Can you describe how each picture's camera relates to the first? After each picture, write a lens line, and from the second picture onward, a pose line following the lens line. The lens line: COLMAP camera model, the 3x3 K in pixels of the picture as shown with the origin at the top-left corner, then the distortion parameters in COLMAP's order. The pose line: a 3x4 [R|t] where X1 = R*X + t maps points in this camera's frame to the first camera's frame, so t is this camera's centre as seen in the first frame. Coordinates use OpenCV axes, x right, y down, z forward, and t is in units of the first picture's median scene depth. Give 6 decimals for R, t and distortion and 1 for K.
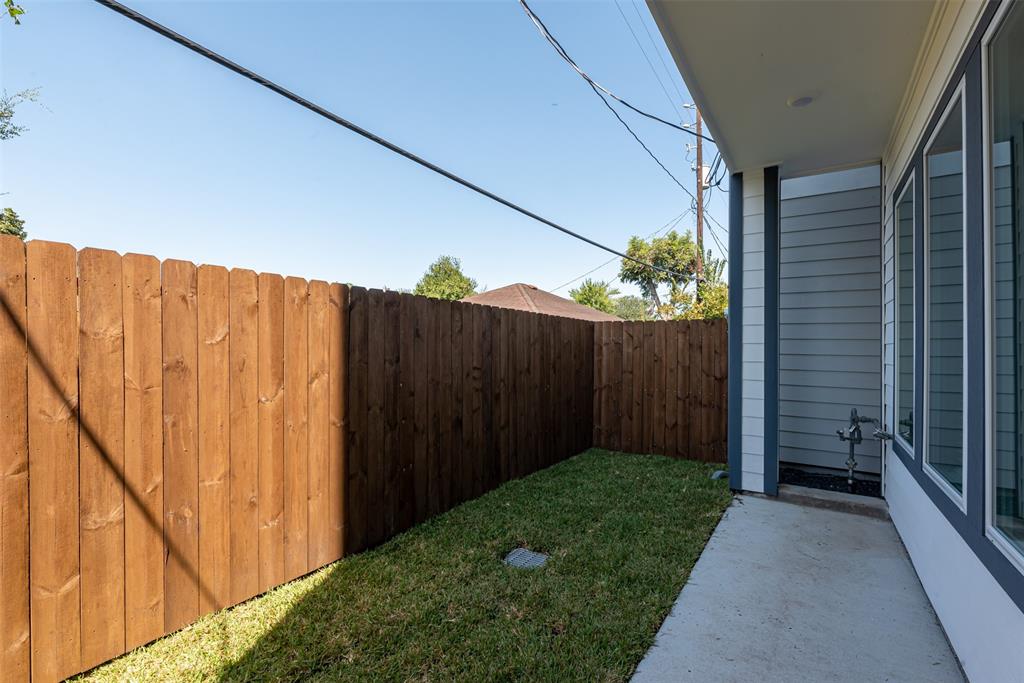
lens RADIAL K [[464.6, 0, 513.2], [0, 464.6, 343.8], [0, 0, 1]] dist [0.001525, -0.000082]
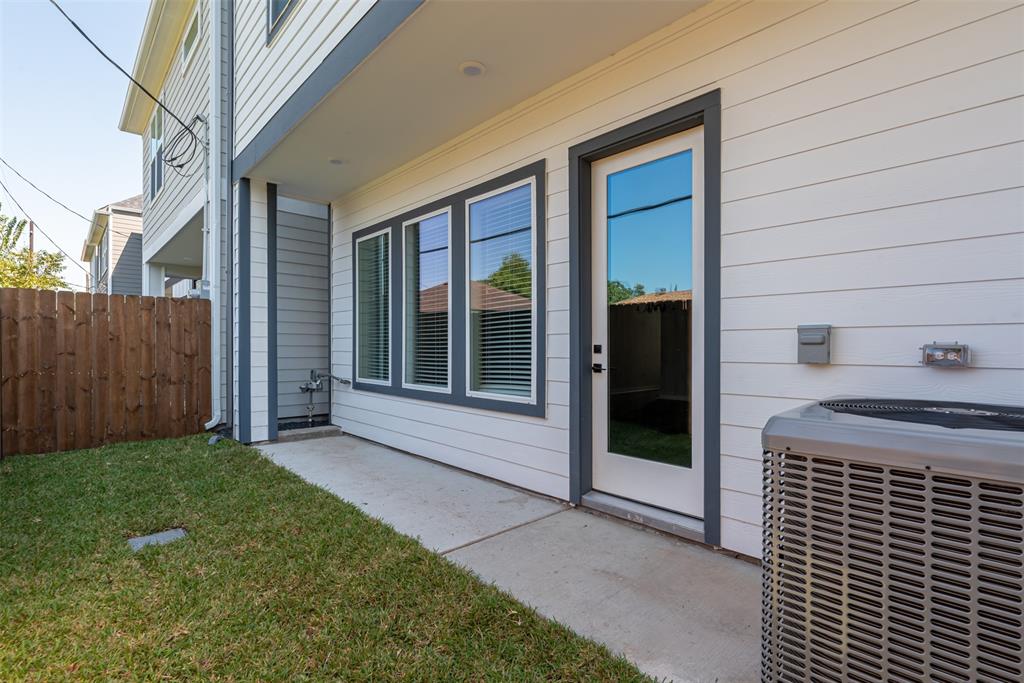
lens RADIAL K [[464.6, 0, 513.5], [0, 464.6, 342.1], [0, 0, 1]] dist [0.001525, -0.000082]
pose [[0.222000, -0.005538, 0.975031, -0.548446], [-0.011999, 0.999893, 0.008411, 0.035236], [-0.974973, -0.013566, 0.221910, 0.069310]]
